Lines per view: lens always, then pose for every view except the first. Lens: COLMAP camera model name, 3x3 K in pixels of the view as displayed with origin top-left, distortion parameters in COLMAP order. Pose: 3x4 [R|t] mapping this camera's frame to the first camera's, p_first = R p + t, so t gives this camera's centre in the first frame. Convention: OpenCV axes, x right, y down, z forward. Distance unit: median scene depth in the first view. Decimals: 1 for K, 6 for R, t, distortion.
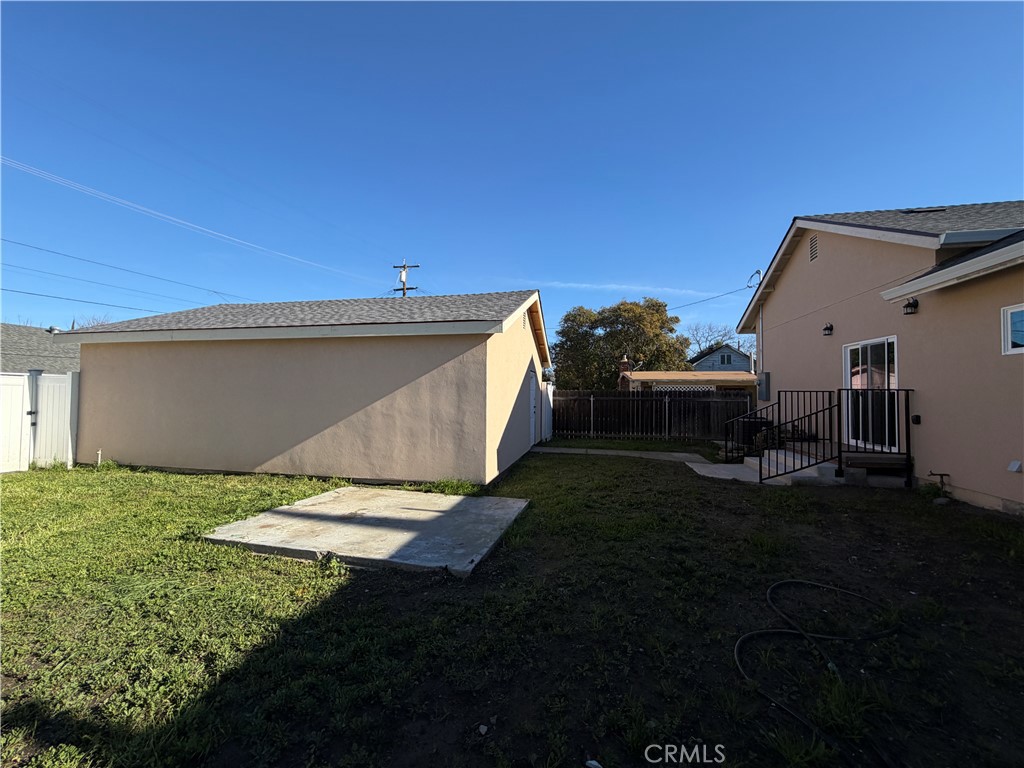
lens RADIAL K [[409.1, 0, 512.0], [0, 409.1, 384.0], [0, 0, 1]] dist [-0.000579, 0.000016]
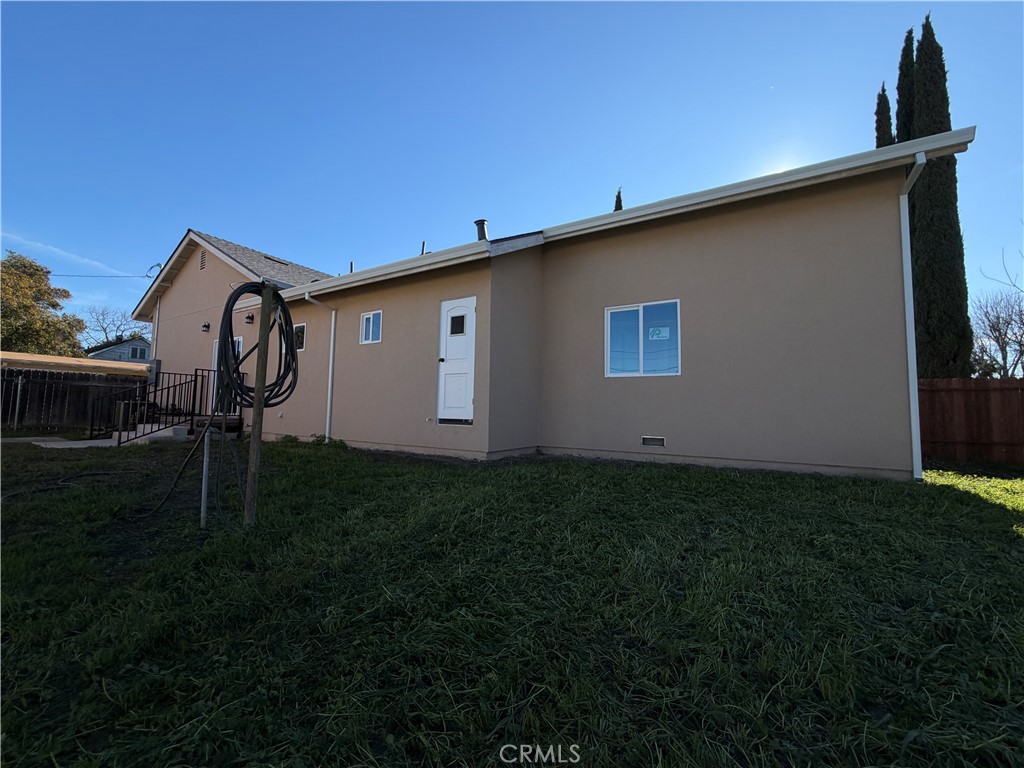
lens RADIAL K [[409.1, 0, 512.0], [0, 409.1, 384.0], [0, 0, 1]] dist [-0.000579, 0.000016]
pose [[0.354962, 0.065871, 0.932557, -0.038806], [-0.047031, 0.997510, -0.052557, 0.043178], [-0.933697, -0.025203, 0.357176, -0.227602]]
